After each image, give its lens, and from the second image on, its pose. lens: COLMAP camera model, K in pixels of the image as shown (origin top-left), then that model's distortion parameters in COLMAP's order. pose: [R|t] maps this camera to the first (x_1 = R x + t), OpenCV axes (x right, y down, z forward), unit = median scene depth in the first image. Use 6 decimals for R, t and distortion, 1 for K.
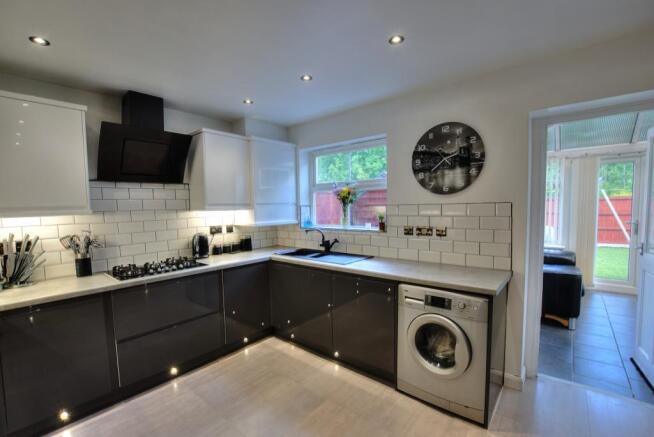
lens RADIAL K [[285.2, 0, 325.4], [0, 285.2, 223.8], [0, 0, 1]] dist [-0.034235, 0.002202]
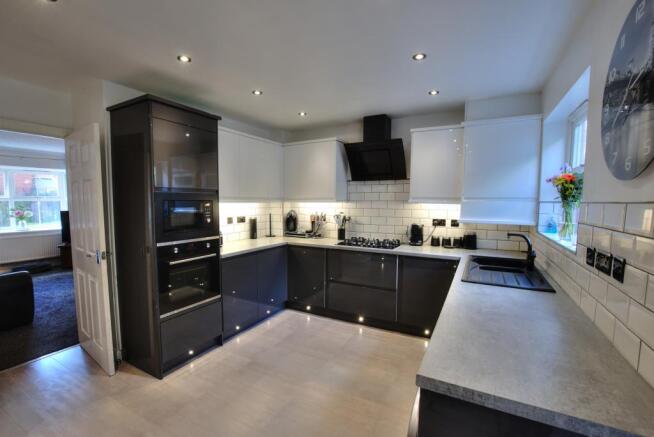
lens RADIAL K [[285.2, 0, 328.7], [0, 285.2, 224.6], [0, 0, 1]] dist [-0.034235, 0.002202]
pose [[0.224782, 0.102149, -0.969040, 0.602911], [-0.072128, 0.993506, 0.087996, -0.035611], [0.971736, 0.050115, 0.230690, 0.424175]]
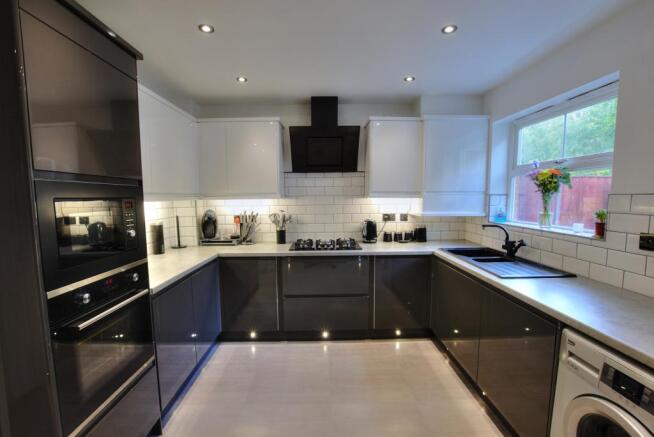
lens RADIAL K [[285.2, 0, 327.7], [0, 285.2, 224.1], [0, 0, 1]] dist [-0.034235, 0.002202]
pose [[0.665878, 0.086909, -0.740981, 0.253101], [-0.053432, 0.996197, 0.068827, -0.012213], [0.744145, -0.006239, 0.667989, 0.186047]]
